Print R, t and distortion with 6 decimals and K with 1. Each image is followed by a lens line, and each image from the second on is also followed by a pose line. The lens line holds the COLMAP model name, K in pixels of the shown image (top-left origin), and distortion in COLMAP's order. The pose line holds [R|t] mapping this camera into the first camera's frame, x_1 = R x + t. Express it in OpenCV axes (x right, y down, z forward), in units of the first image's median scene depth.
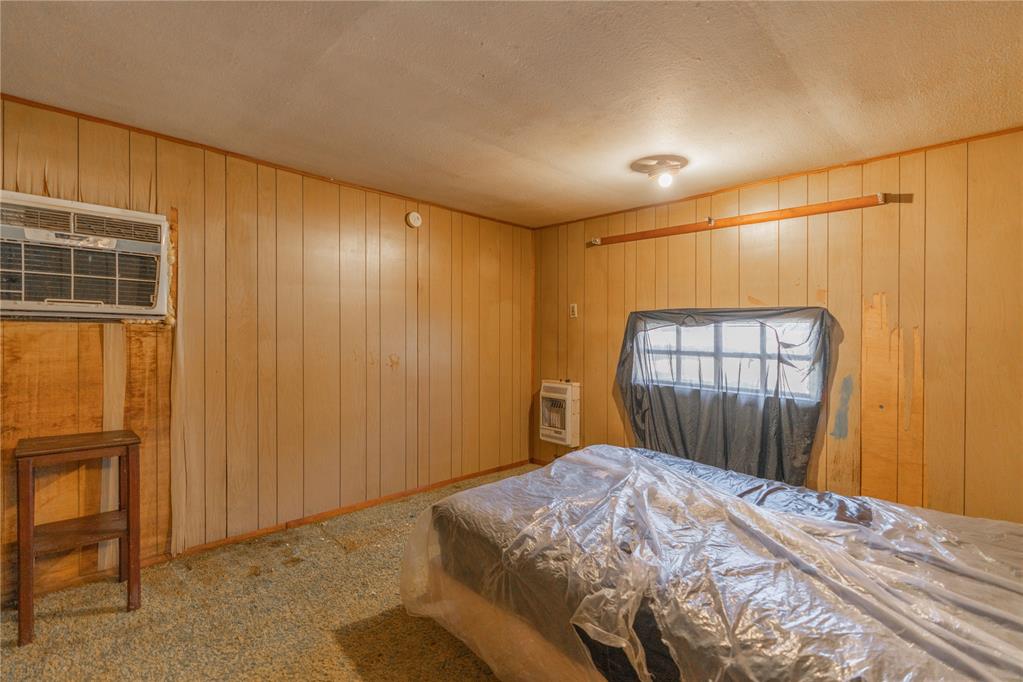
lens RADIAL K [[467.2, 0, 512.4], [0, 467.2, 344.8], [0, 0, 1]] dist [-0.000480, 0.000390]
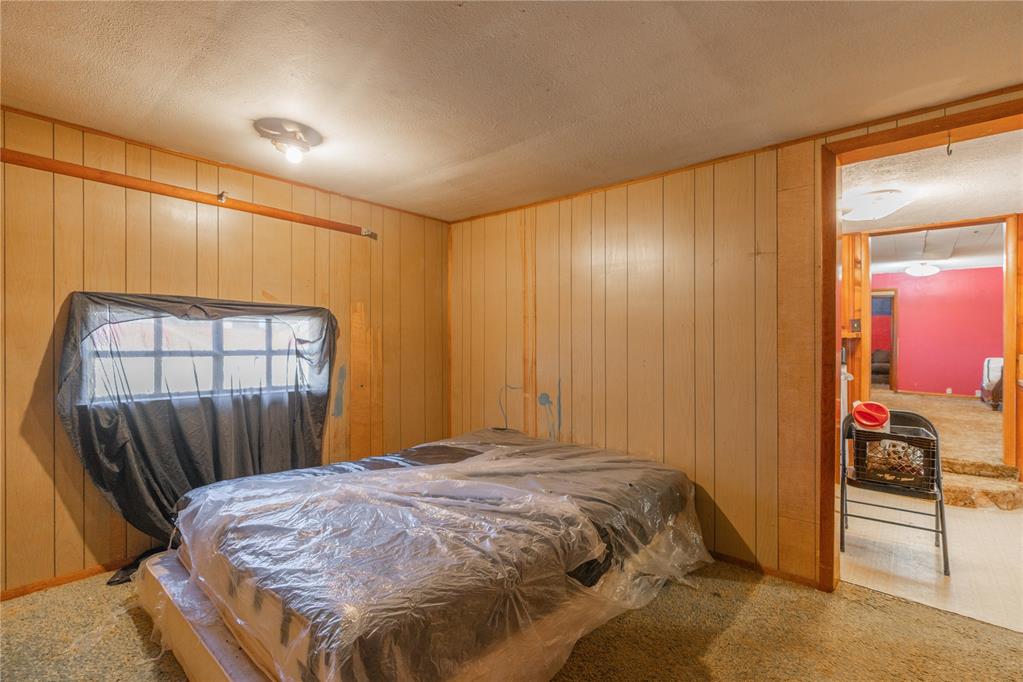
lens RADIAL K [[467.2, 0, 512.0], [0, 467.2, 335.1], [0, 0, 1]] dist [-0.000480, 0.000390]
pose [[-0.077968, -0.005245, 0.996942, -0.515630], [0.005308, 0.999970, 0.005676, -0.016578], [-0.996942, 0.005734, -0.077938, 0.594624]]
